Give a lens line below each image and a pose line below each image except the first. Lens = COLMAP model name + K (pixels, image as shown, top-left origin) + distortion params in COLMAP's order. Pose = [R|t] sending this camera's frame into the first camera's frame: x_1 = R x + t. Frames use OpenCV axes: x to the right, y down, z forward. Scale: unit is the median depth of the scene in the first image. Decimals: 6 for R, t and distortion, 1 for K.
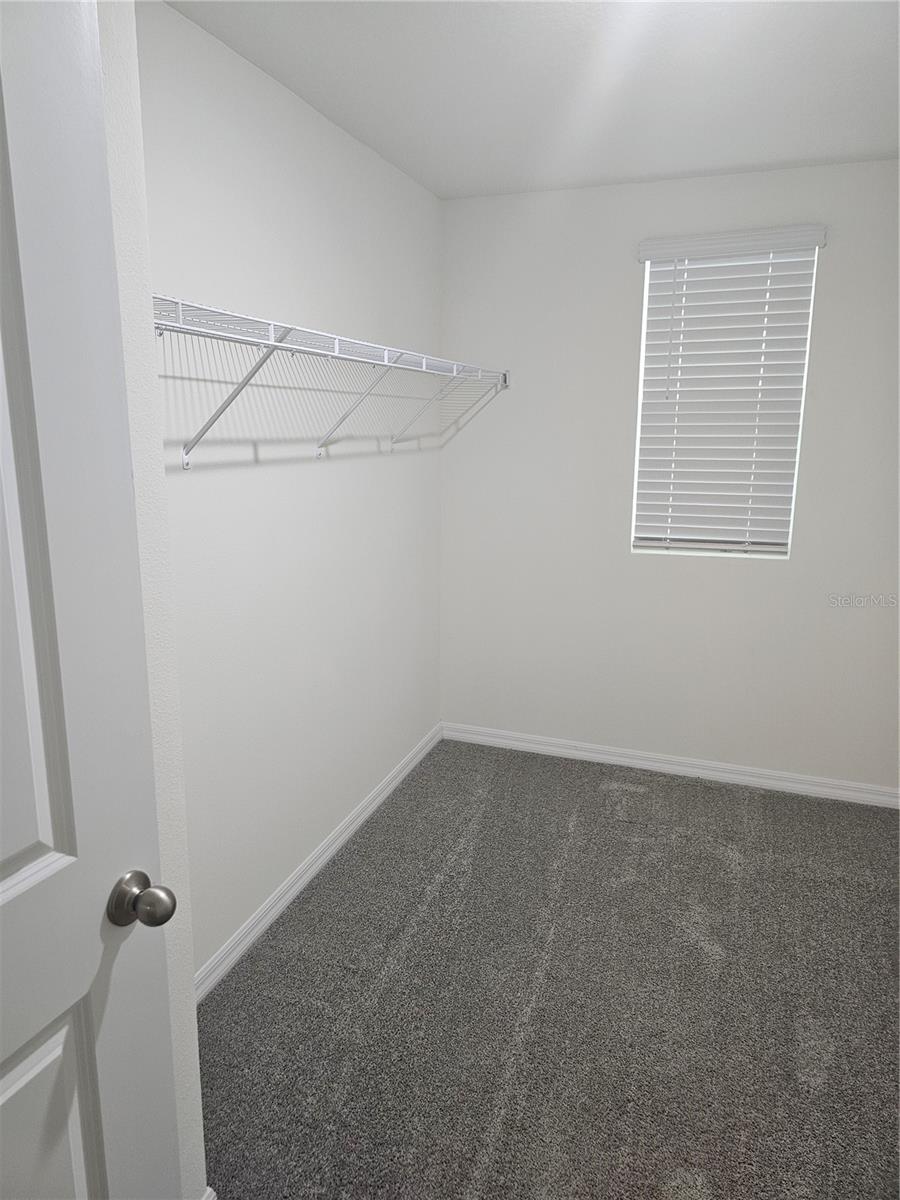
lens RADIAL K [[813.7, 0, 436.8], [0, 813.7, 581.3], [0, 0, 1]] dist [0.052925, -0.040280]
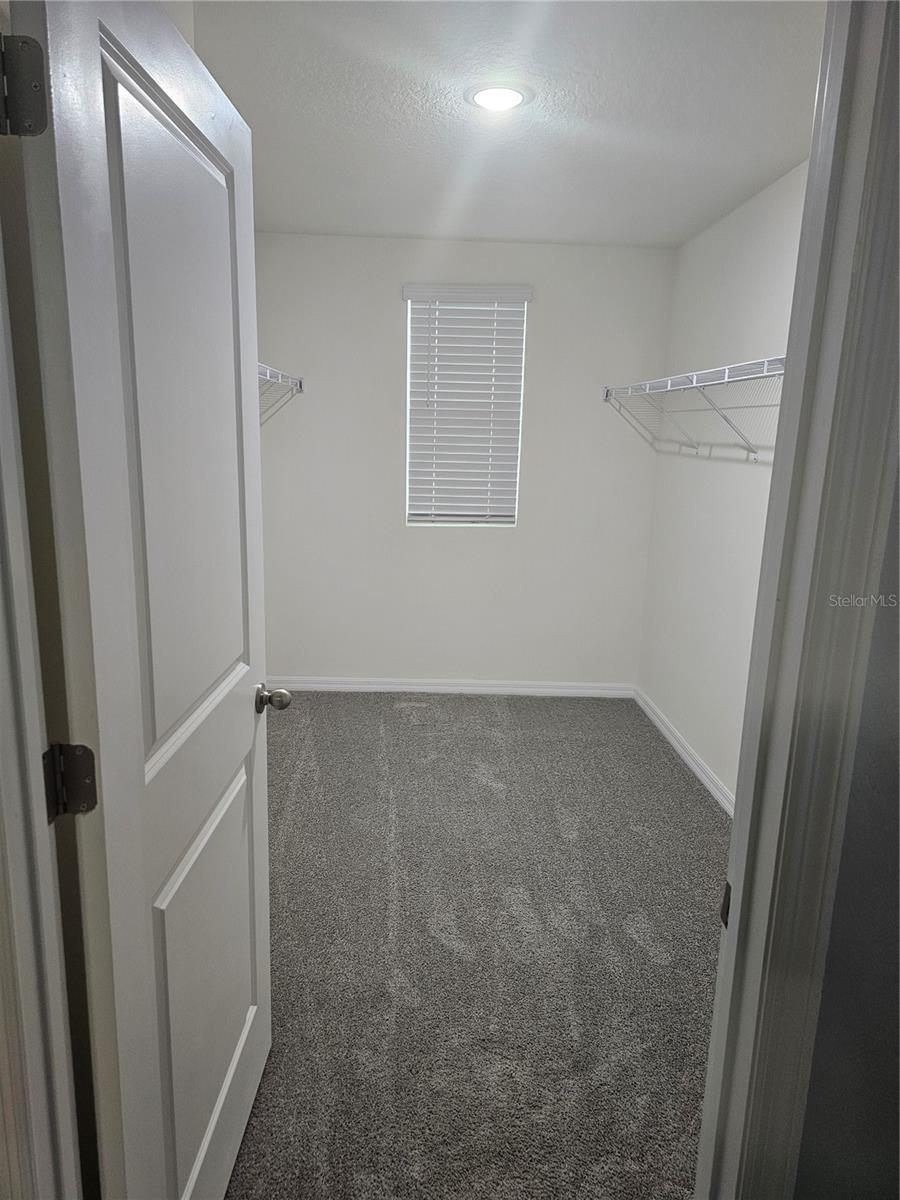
lens RADIAL K [[813.7, 0, 443.1], [0, 813.7, 599.6], [0, 0, 1]] dist [0.052925, -0.040280]
pose [[0.924875, -0.055911, 0.376139, -0.207902], [0.047736, 0.998378, 0.031025, 0.046745], [-0.377263, -0.010739, 0.926044, -0.226233]]
